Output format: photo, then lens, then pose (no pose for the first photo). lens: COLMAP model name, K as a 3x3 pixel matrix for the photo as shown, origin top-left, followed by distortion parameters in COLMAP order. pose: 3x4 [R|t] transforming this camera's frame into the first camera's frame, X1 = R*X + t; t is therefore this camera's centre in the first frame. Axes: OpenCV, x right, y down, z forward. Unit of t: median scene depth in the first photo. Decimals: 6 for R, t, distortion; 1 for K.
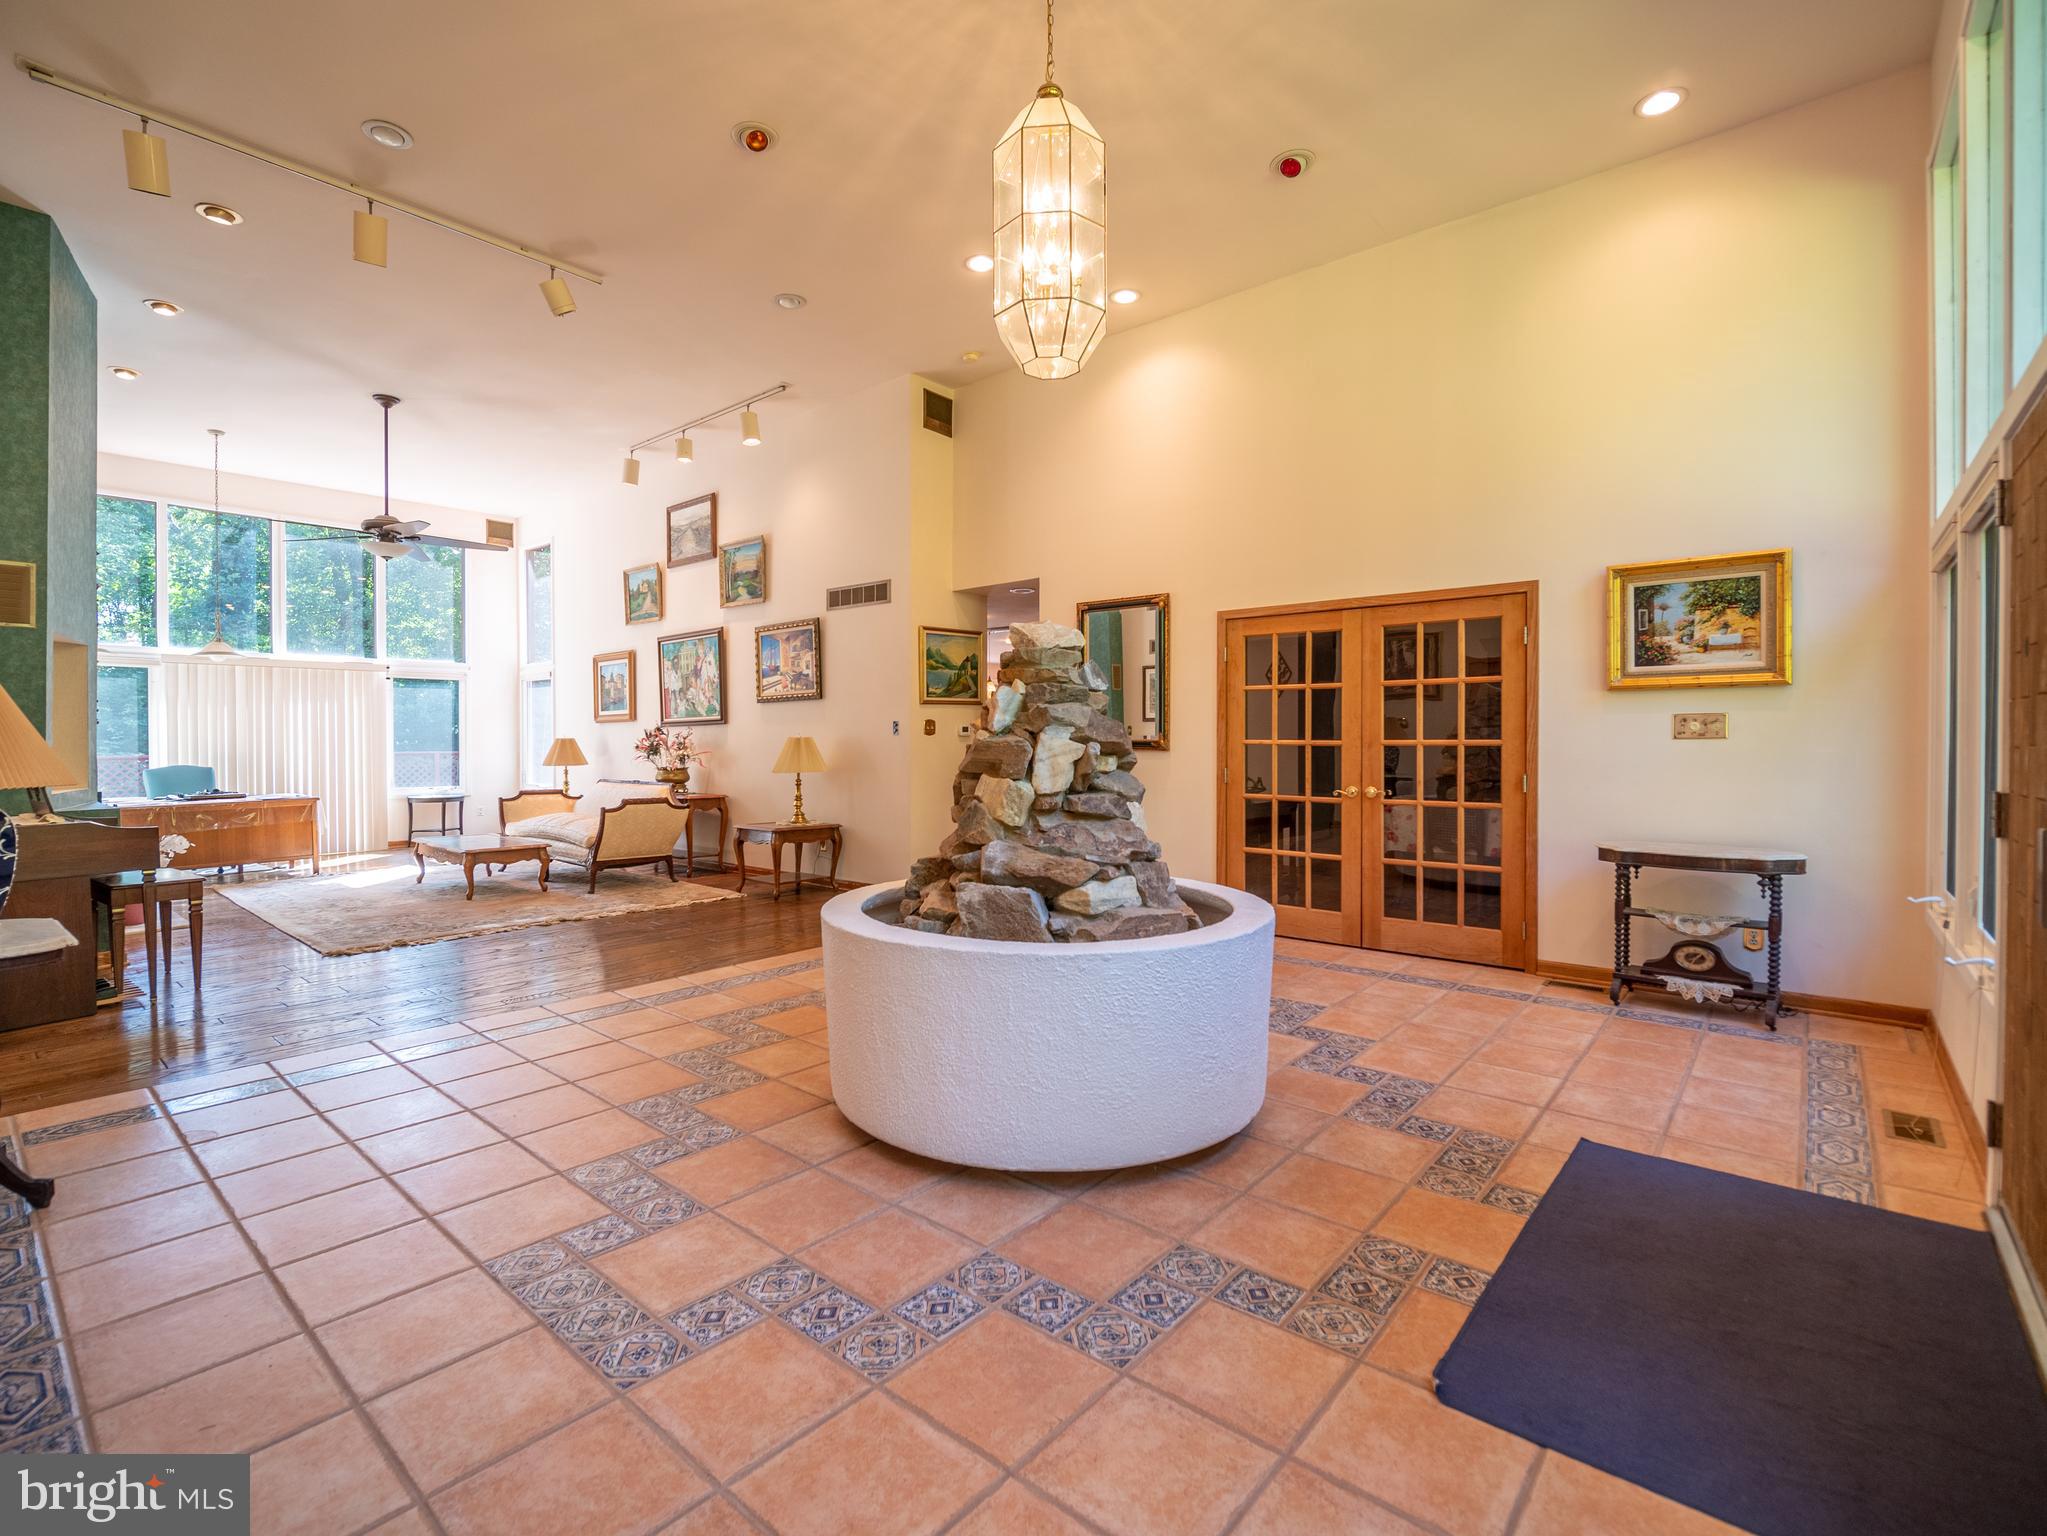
lens RADIAL K [[930.1, 0, 1031.0], [0, 930.1, 752.5], [0, 0, 1]] dist [-0.004316, -0.000957]
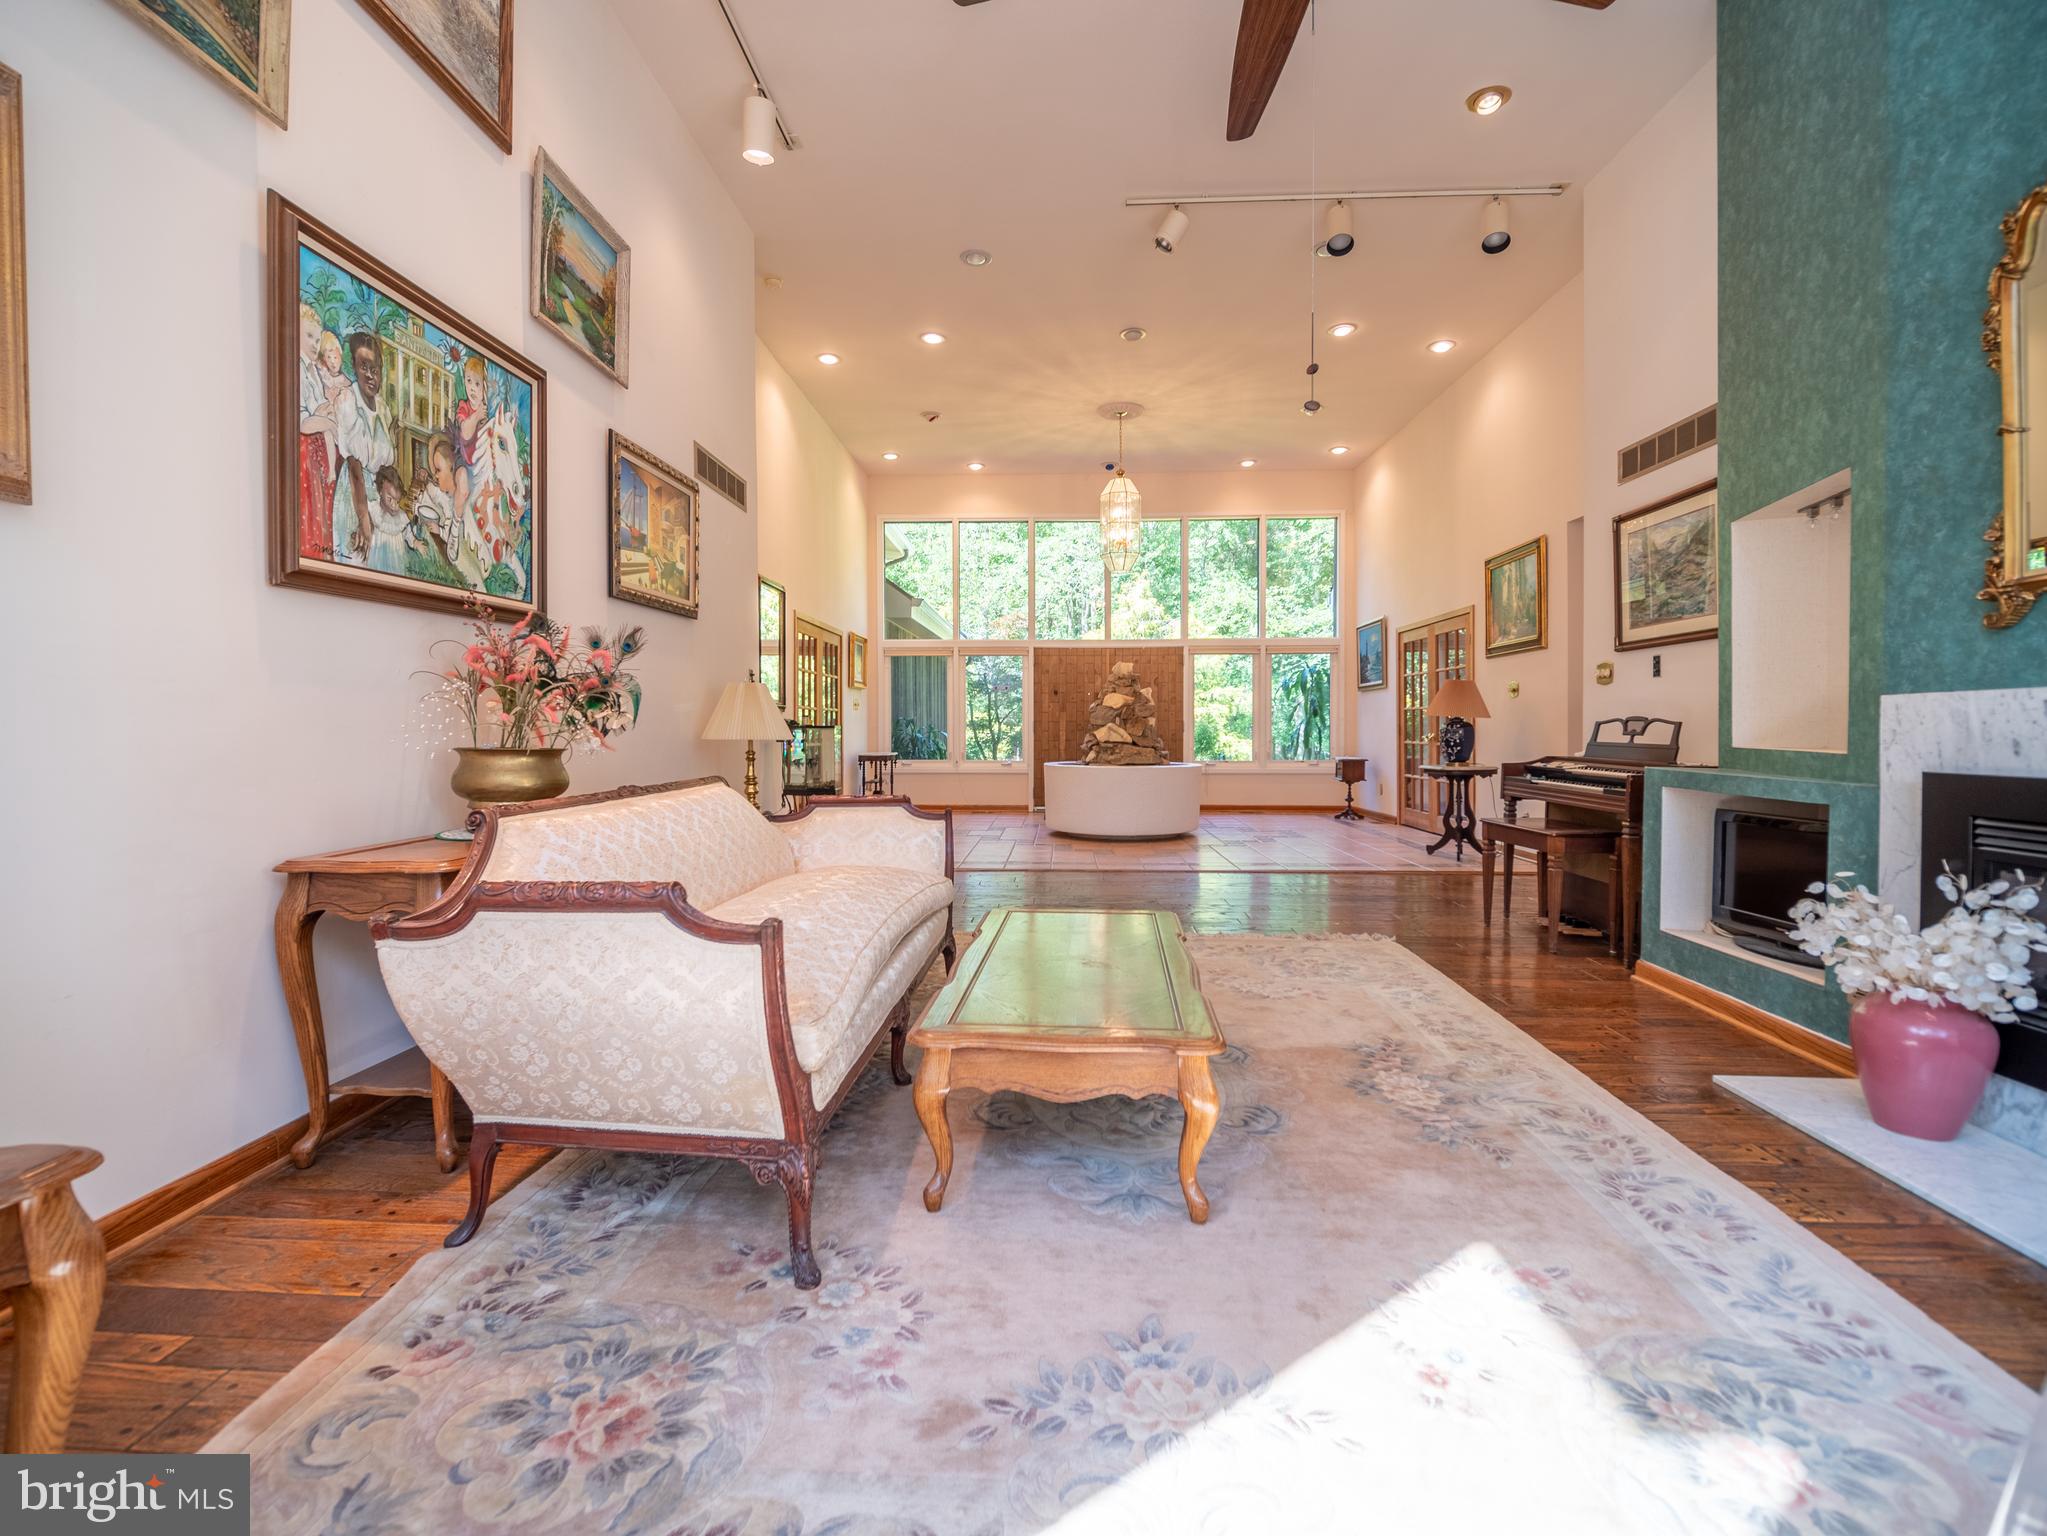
lens RADIAL K [[930.1, 0, 1031.0], [0, 930.1, 752.5], [0, 0, 1]] dist [-0.004316, -0.000957]
pose [[-0.603298, -0.020785, 0.797245, -0.747041], [0.012437, 0.999294, 0.035465, 0.008850], [-0.797419, 0.031311, -0.602613, 1.062582]]
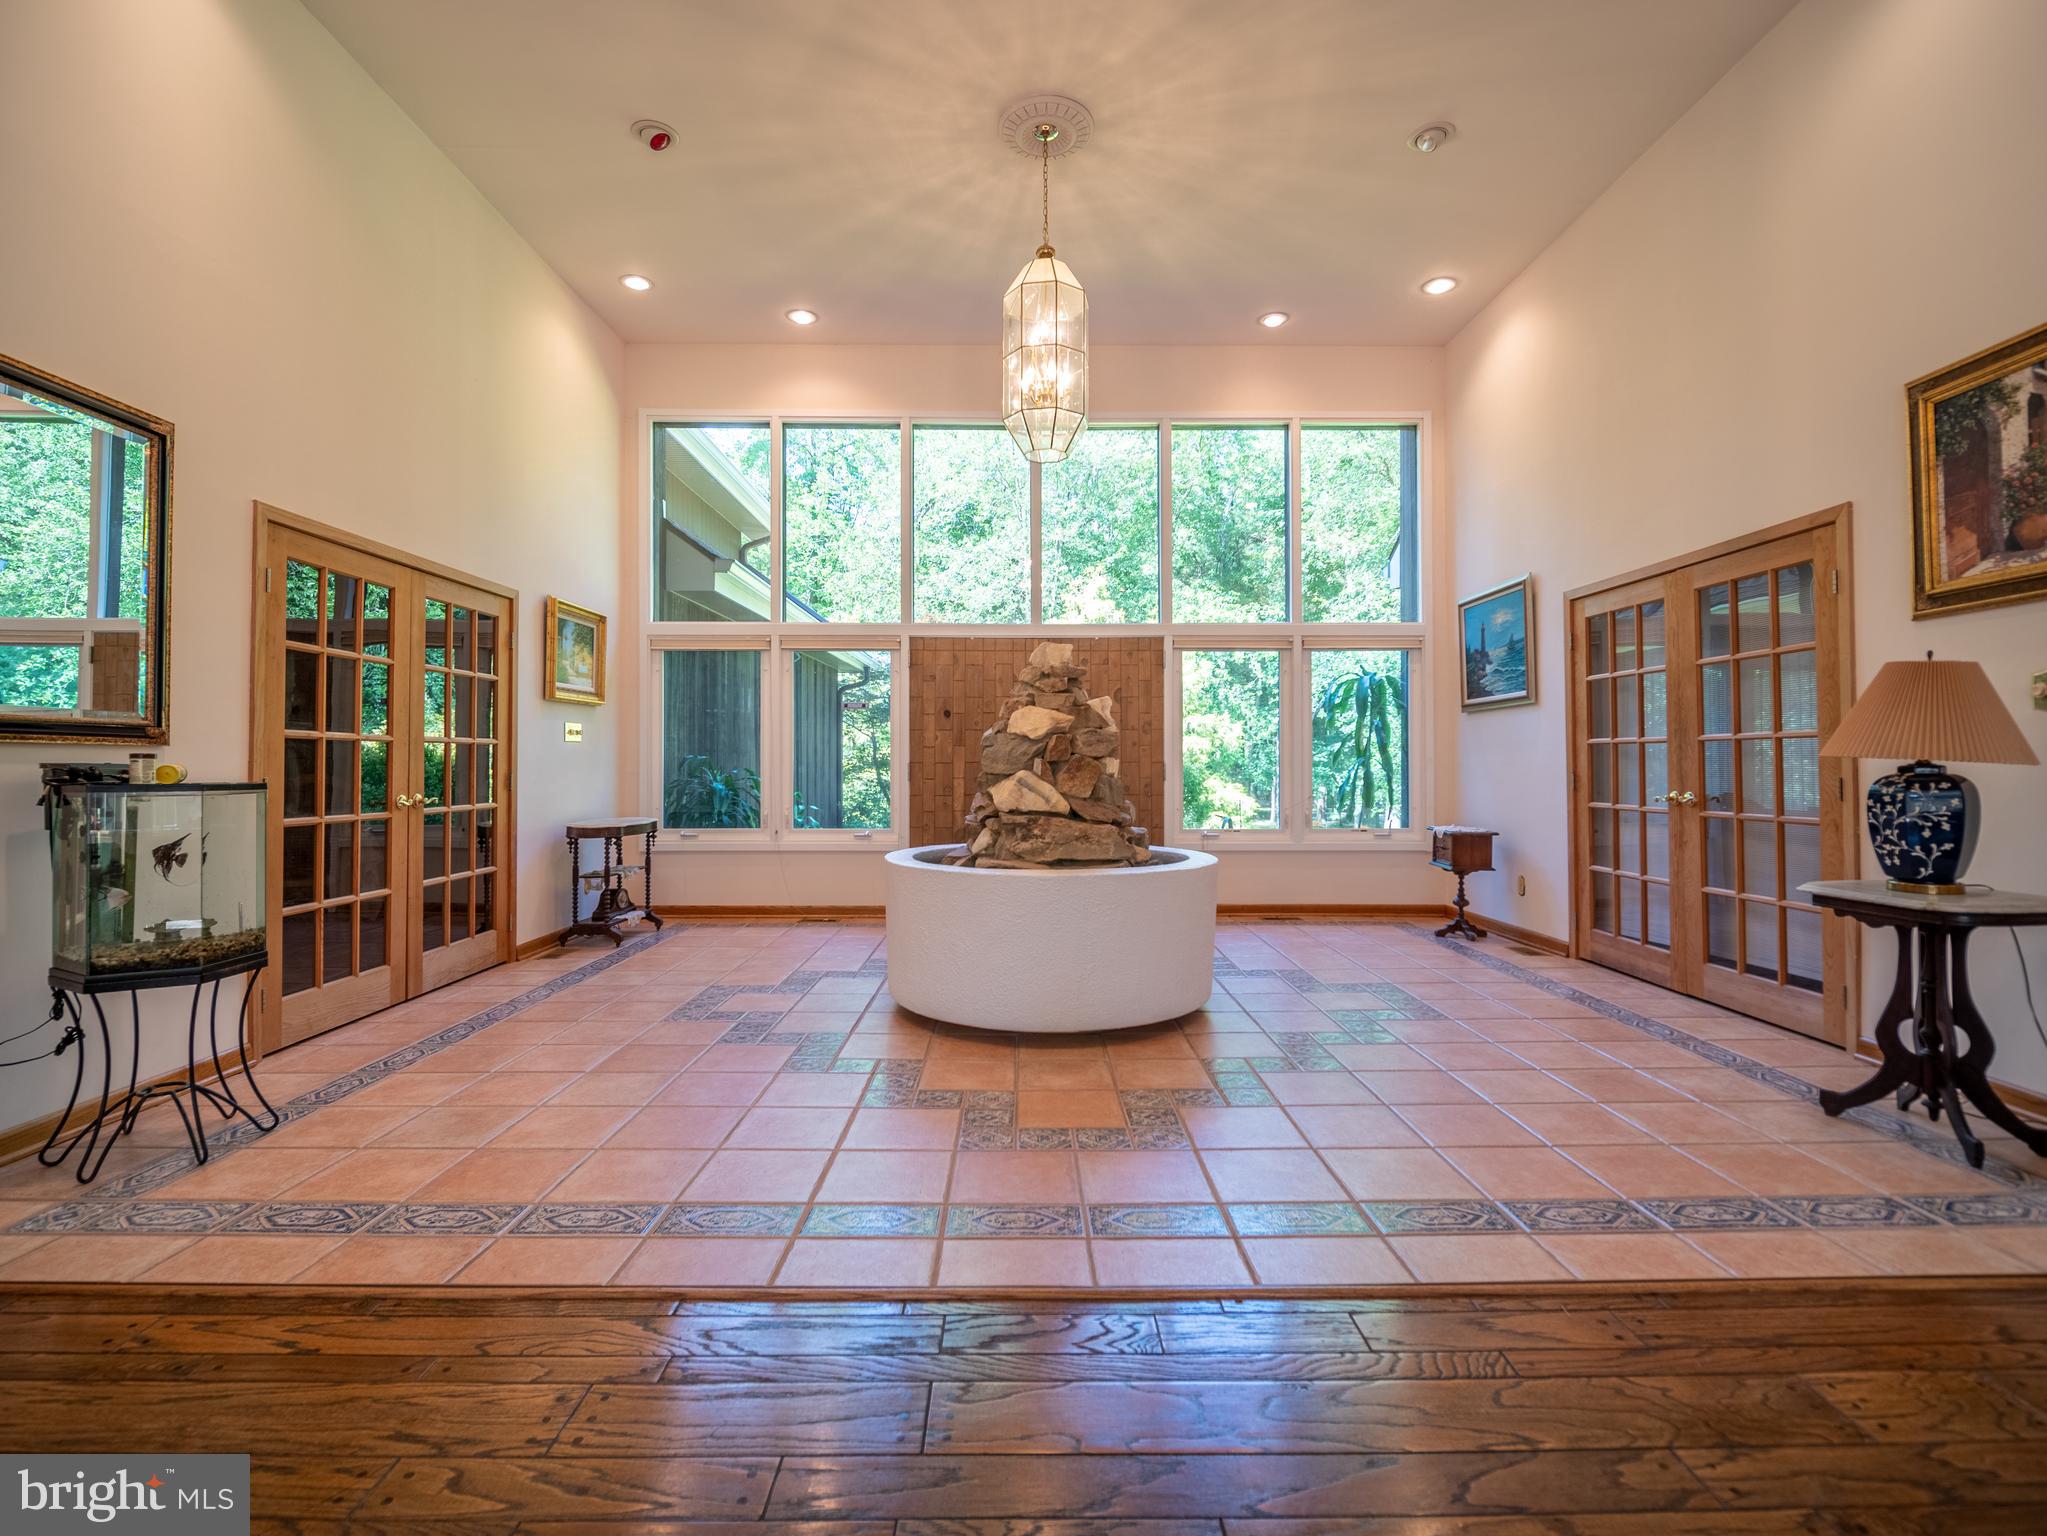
lens RADIAL K [[935.5, 0, 1041.6], [0, 935.5, 757.6], [0, 0, 1]] dist [-0.009101, -0.010000]
pose [[-0.647915, 0.005272, 0.761694, -0.364843], [0.011252, 0.999933, 0.002650, 0.006335], [-0.761629, 0.010288, -0.647931, 0.688880]]
